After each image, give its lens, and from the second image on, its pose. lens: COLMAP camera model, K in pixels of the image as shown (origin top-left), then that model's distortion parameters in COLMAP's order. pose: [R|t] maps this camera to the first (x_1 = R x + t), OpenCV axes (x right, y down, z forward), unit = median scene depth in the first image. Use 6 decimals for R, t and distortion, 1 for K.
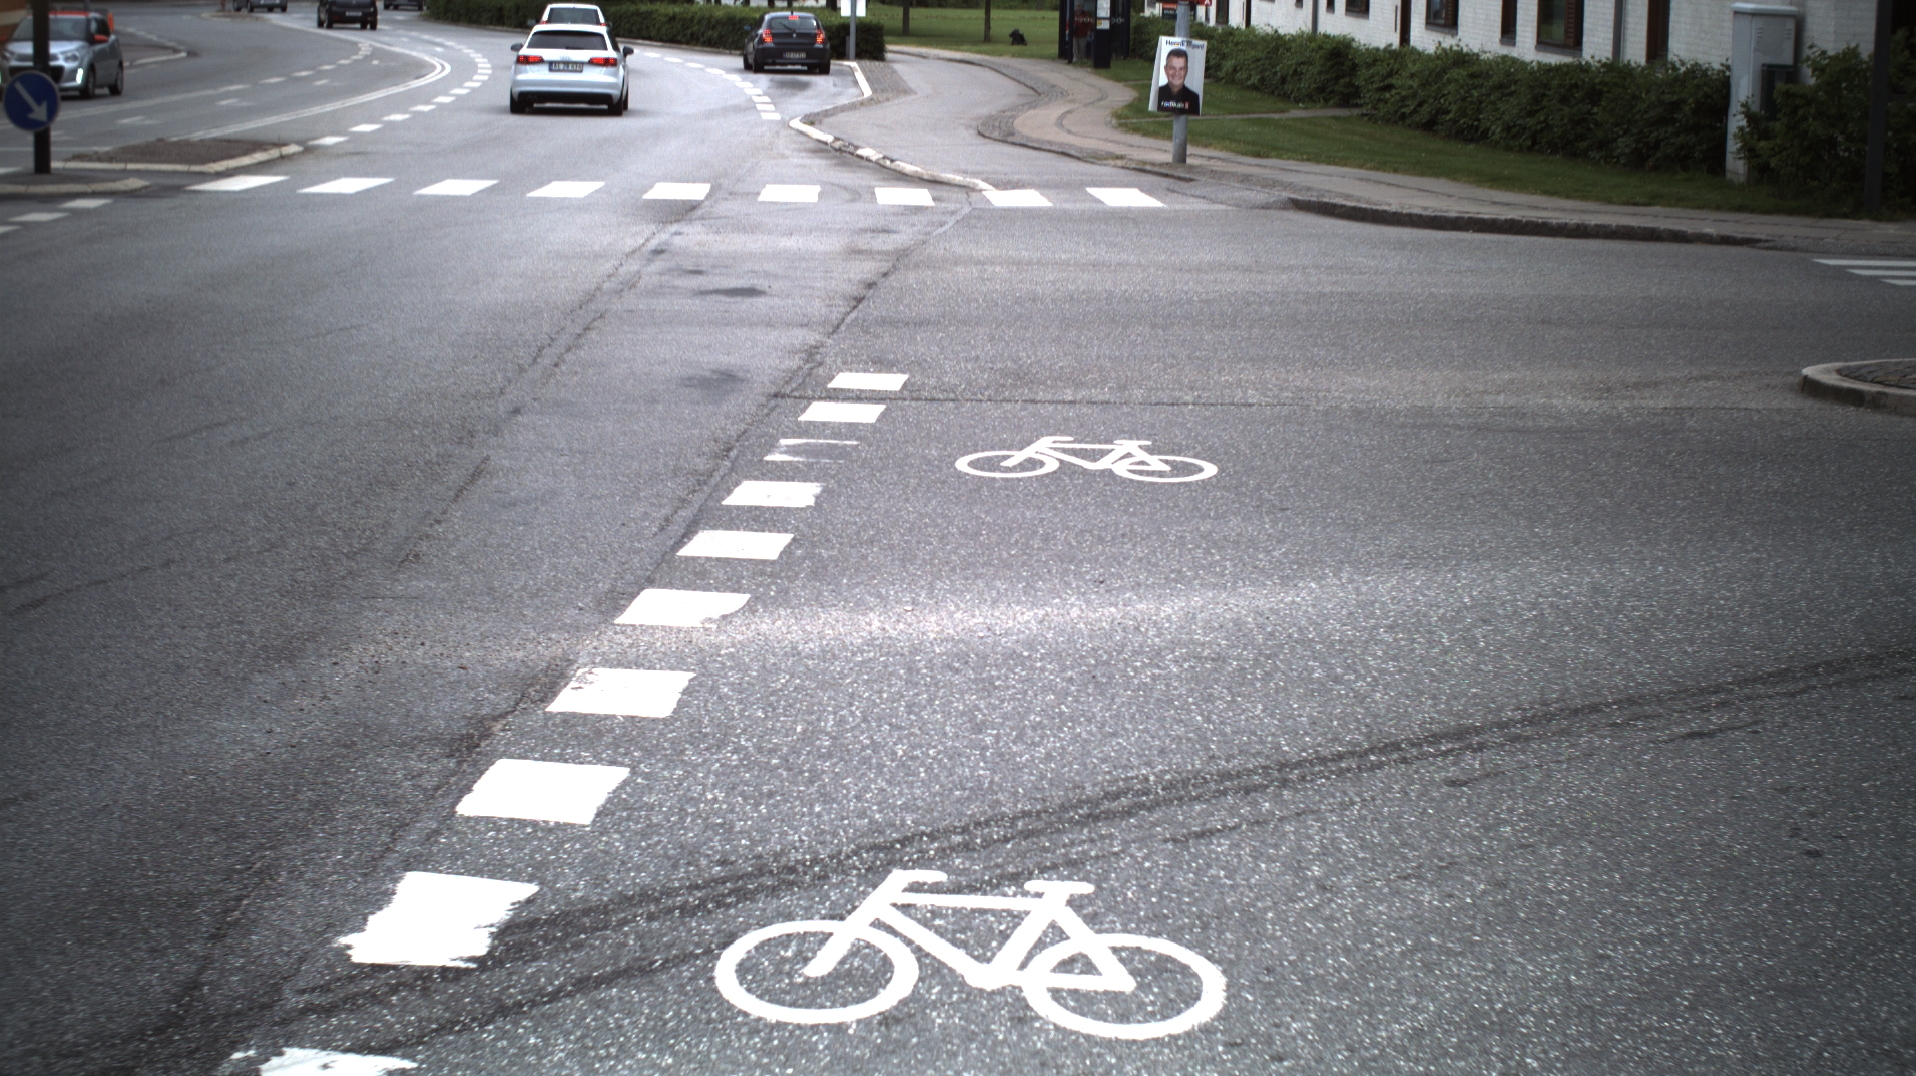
lens RADIAL K [[3259.5, 0, 958.0], [0, 3259.5, 538.0], [0, 0, 1]] dist [-0.249197, 0.143334]
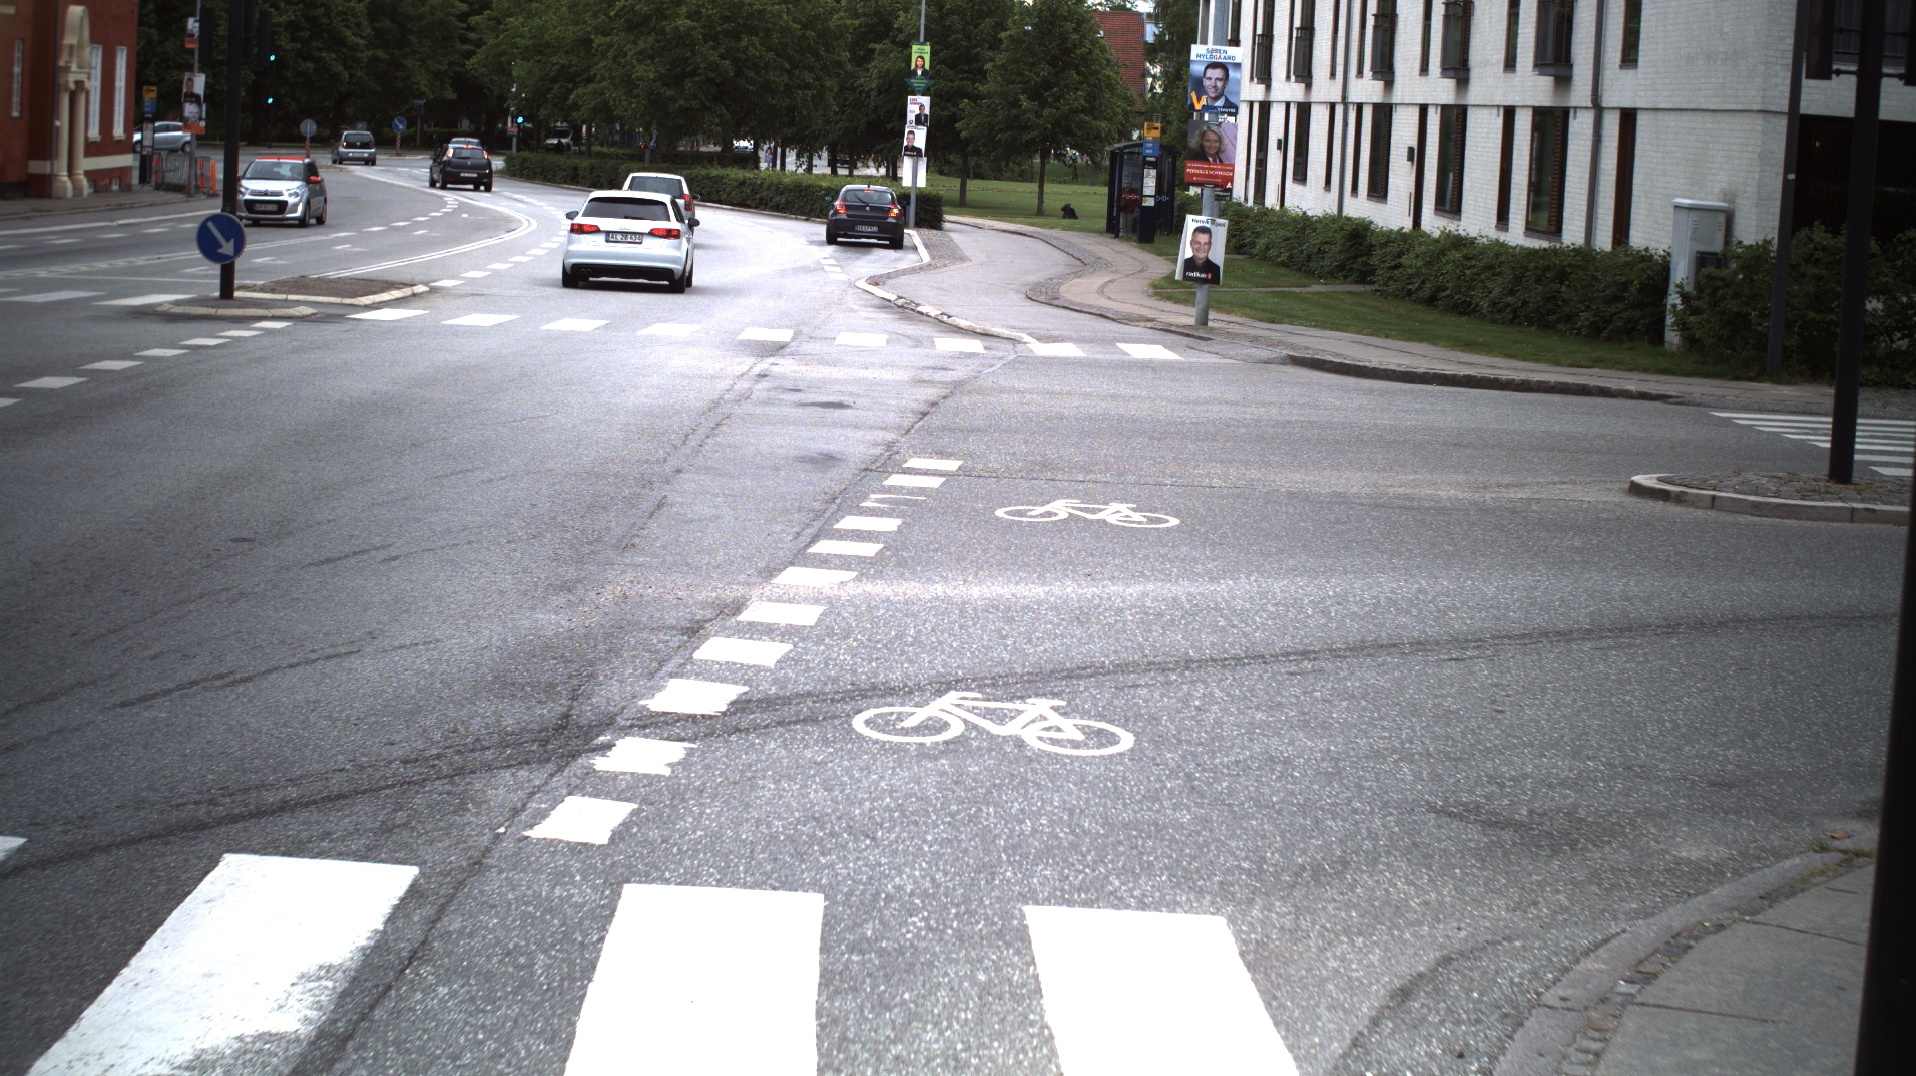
lens RADIAL K [[3259.5, 0, 958.0], [0, 3259.5, 538.0], [0, 0, 1]] dist [-0.249197, 0.143334]
pose [[0.999434, 0.030620, -0.013920, 0.001488], [-0.031305, 0.998155, -0.052028, 0.029838], [0.012301, 0.052434, 0.998549, -0.197386]]
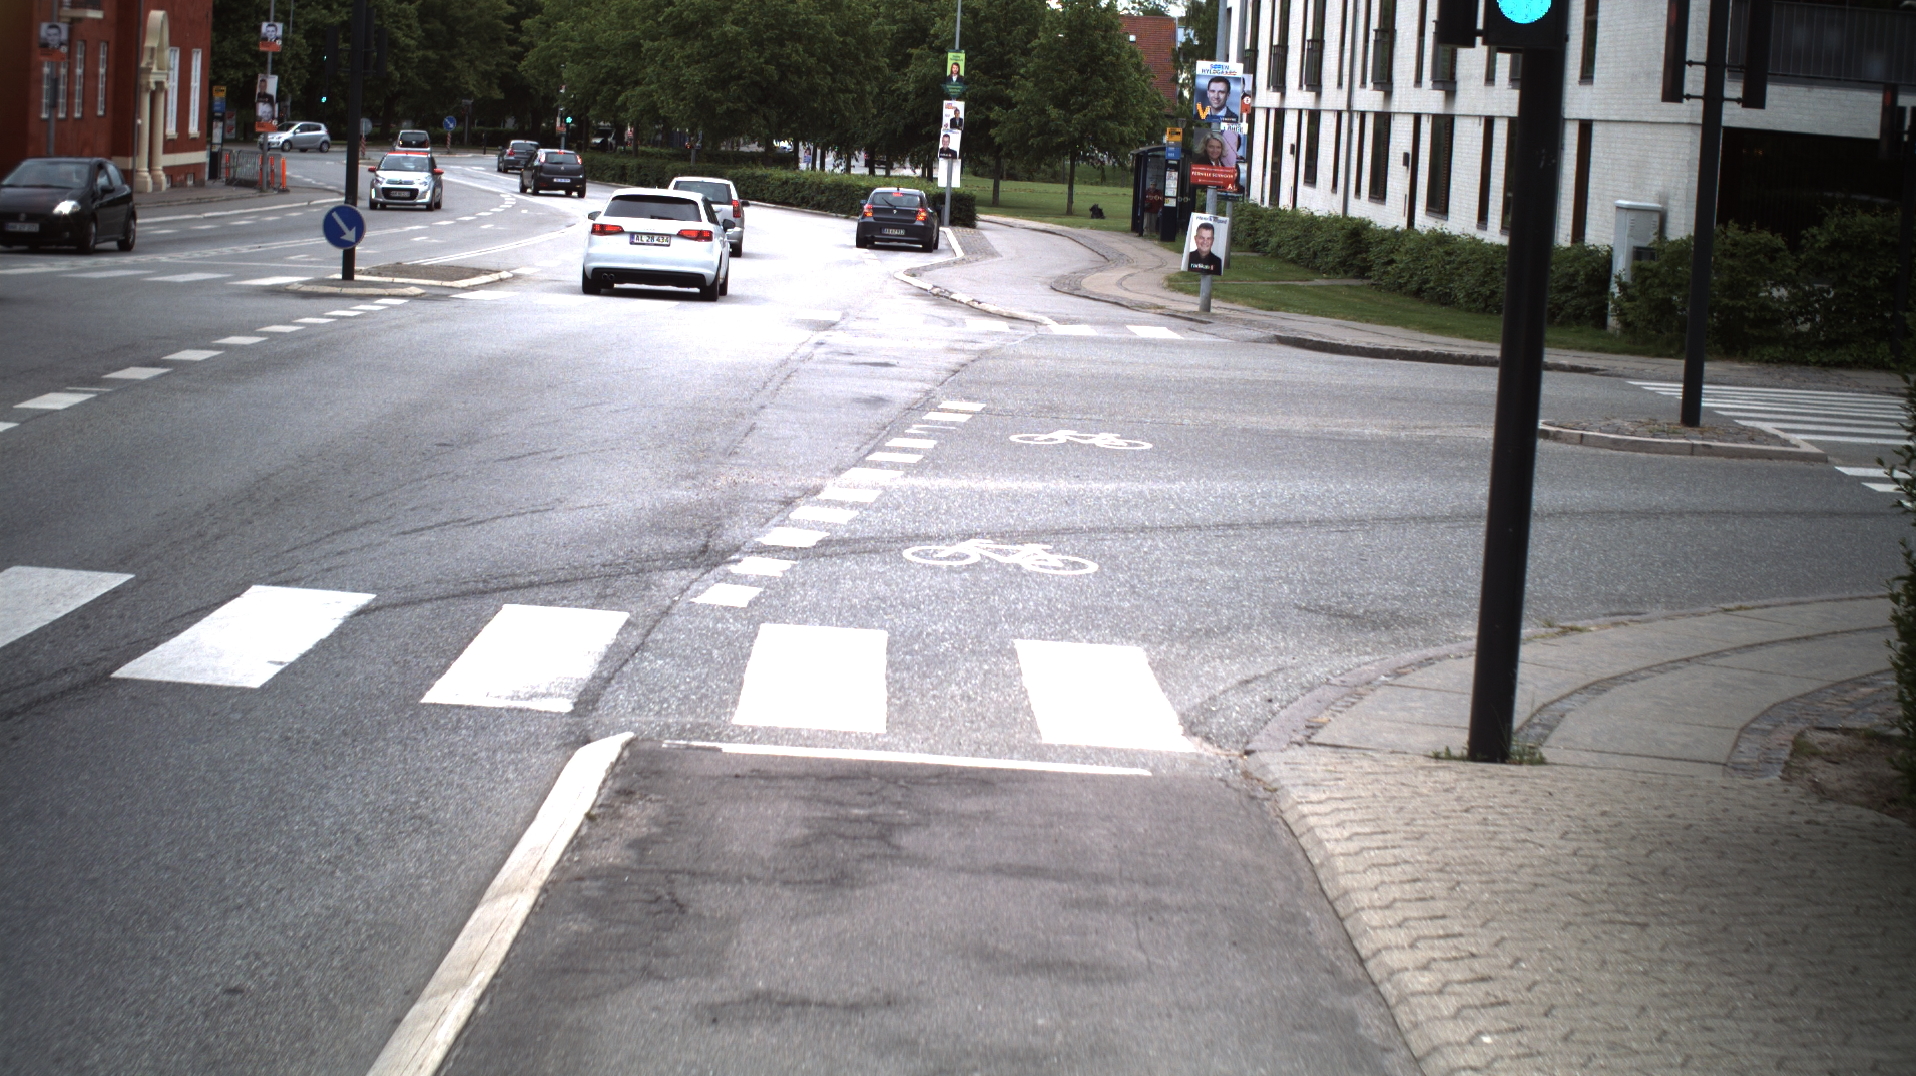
lens RADIAL K [[3259.5, 0, 958.0], [0, 3259.5, 538.0], [0, 0, 1]] dist [-0.249197, 0.143334]
pose [[0.999013, 0.037432, -0.023932, 0.007688], [-0.038636, 0.997900, -0.051982, 0.061667], [0.021936, 0.052855, 0.998361, -0.390690]]
